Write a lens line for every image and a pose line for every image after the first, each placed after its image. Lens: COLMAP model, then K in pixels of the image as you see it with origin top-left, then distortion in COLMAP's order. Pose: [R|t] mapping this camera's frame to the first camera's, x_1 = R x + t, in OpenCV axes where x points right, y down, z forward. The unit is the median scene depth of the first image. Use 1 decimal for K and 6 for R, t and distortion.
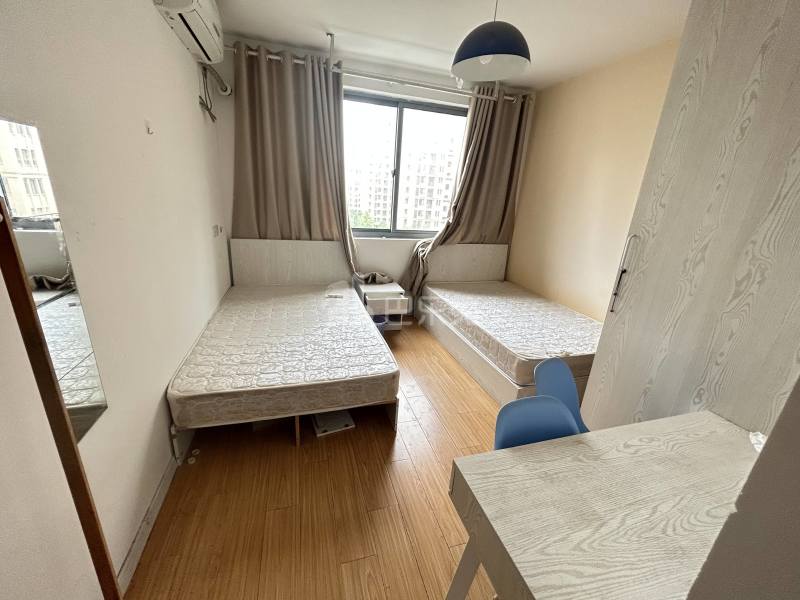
lens RADIAL K [[323.4, 0, 401.7], [0, 323.4, 299.3], [0, 0, 1]] dist [0.003567, -0.000685]
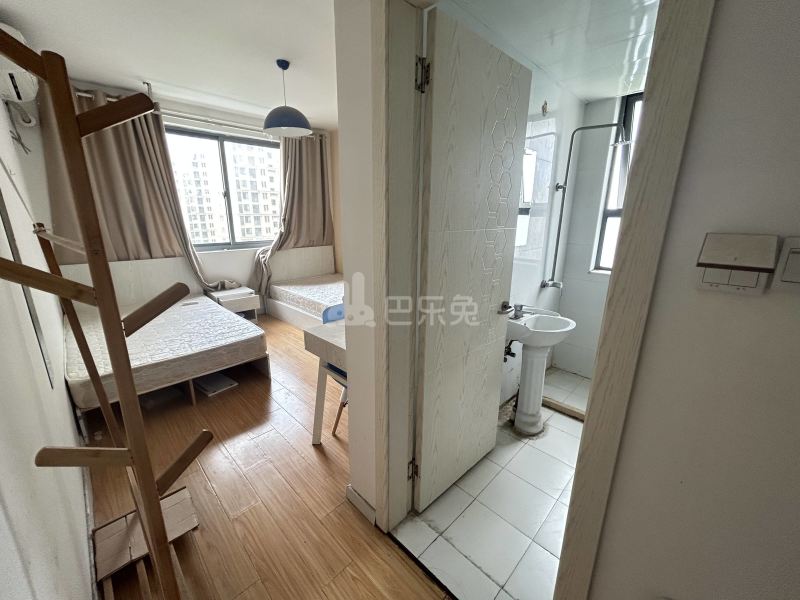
lens RADIAL K [[323.4, 0, 396.8], [0, 323.4, 300.7], [0, 0, 1]] dist [0.003567, -0.000685]
pose [[0.885509, -0.177428, 0.429410, -0.045620], [0.191779, 0.981387, 0.010022, 0.100407], [-0.423195, 0.073477, 0.903054, -0.310067]]
